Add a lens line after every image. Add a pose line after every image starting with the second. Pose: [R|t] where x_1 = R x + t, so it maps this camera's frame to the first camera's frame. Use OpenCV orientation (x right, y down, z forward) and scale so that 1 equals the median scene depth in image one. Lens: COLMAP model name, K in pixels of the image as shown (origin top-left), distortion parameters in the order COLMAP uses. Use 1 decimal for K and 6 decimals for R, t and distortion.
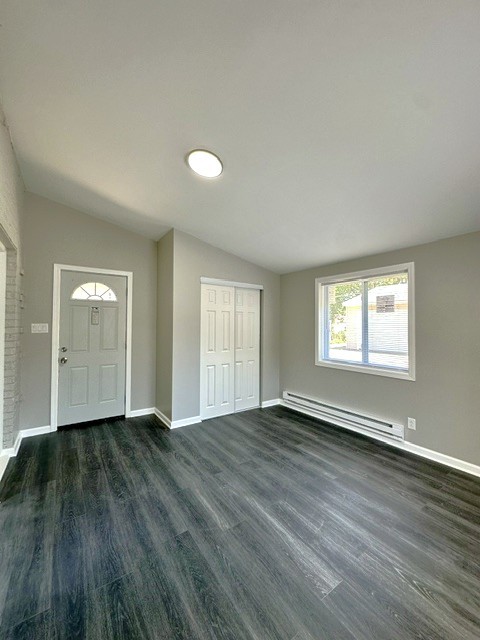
lens RADIAL K [[253.5, 0, 241.4], [0, 253.5, 322.1], [0, 0, 1]] dist [0.001265, 0.000085]
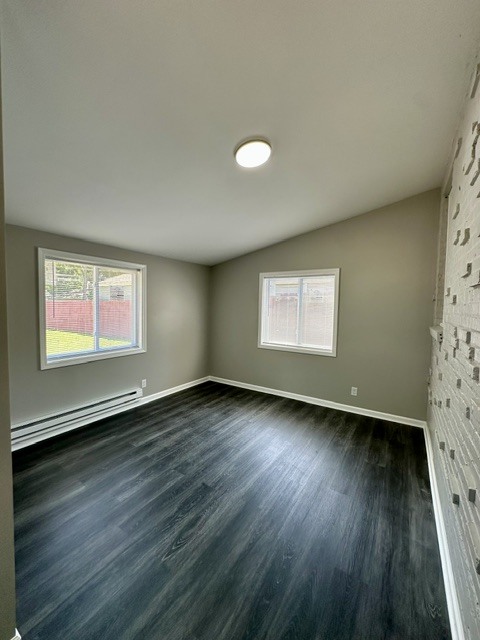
lens RADIAL K [[253.5, 0, 241.1], [0, 253.5, 318.5], [0, 0, 1]] dist [0.001265, 0.000085]
pose [[-0.367939, -0.054992, 0.928222, -0.785233], [-0.031455, 0.998414, 0.046682, -0.031471], [-0.929318, -0.012021, -0.369085, 1.032601]]
